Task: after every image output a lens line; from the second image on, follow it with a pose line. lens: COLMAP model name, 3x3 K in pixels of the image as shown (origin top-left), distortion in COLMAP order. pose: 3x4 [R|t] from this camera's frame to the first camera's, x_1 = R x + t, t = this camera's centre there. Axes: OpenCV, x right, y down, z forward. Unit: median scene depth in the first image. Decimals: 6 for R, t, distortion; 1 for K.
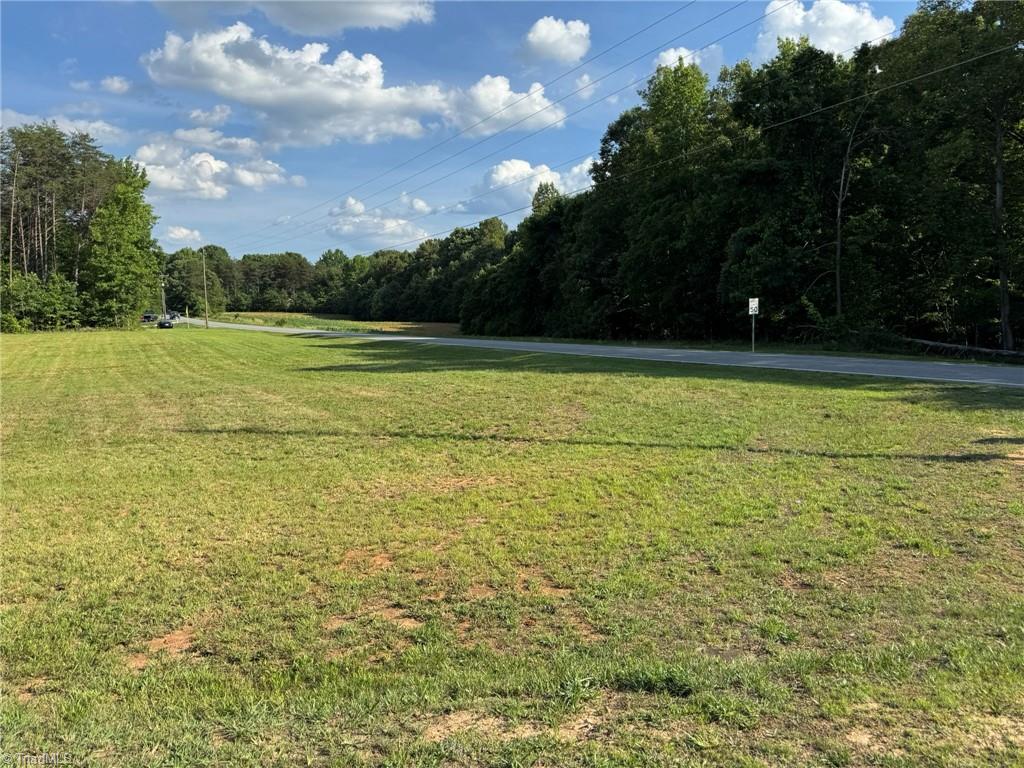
lens RADIAL K [[716.3, 0, 513.3], [0, 716.3, 384.0], [0, 0, 1]] dist [0.078281, -0.099938]
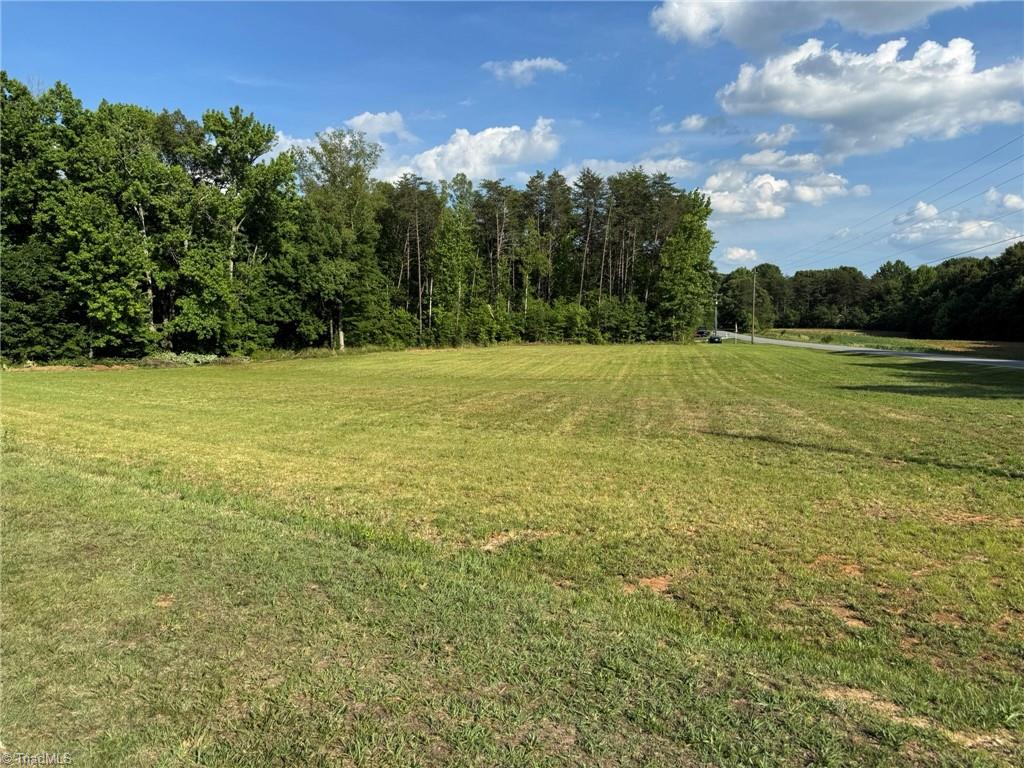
lens RADIAL K [[716.3, 0, 518.0], [0, 716.3, 387.9], [0, 0, 1]] dist [0.078281, -0.099938]
pose [[0.754959, 0.063158, -0.652723, 0.027270], [-0.074253, 0.997183, 0.010605, 0.002489], [0.651554, 0.040460, 0.757522, -0.024235]]
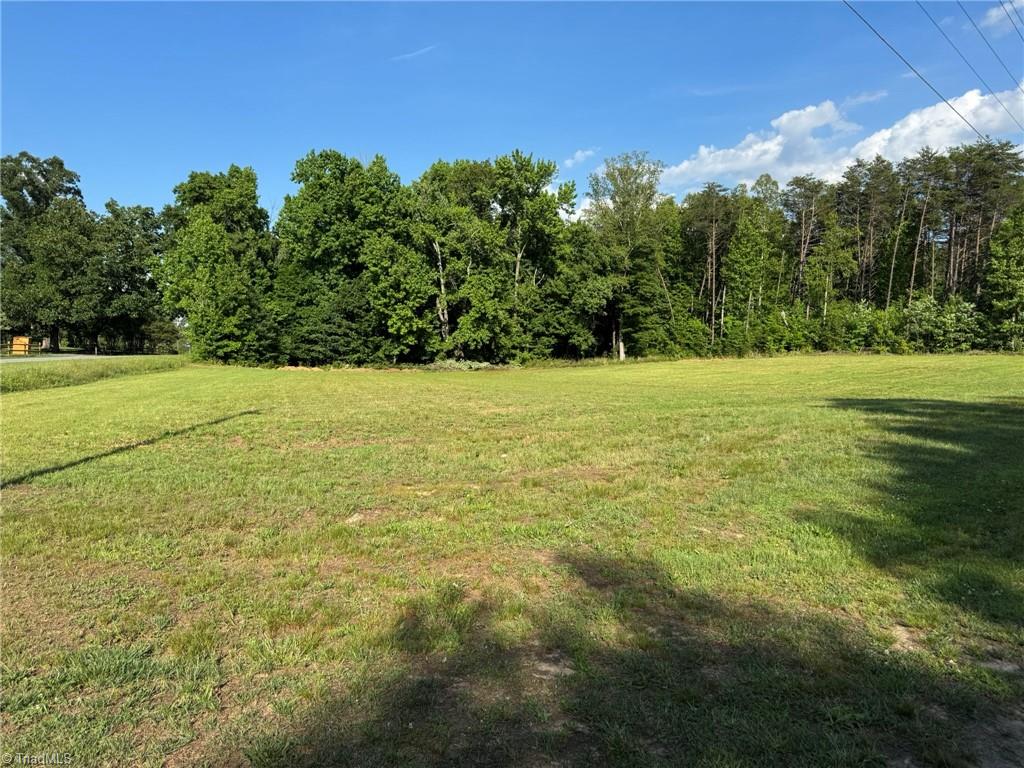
lens RADIAL K [[747.6, 0, 514.0], [0, 747.6, 389.3], [0, 0, 1]] dist [0.093308, -0.117119]
pose [[0.255016, 0.064231, -0.964801, 0.601077], [-0.094446, 0.994675, 0.041256, -0.033179], [0.962313, 0.080600, 0.259724, 0.489233]]
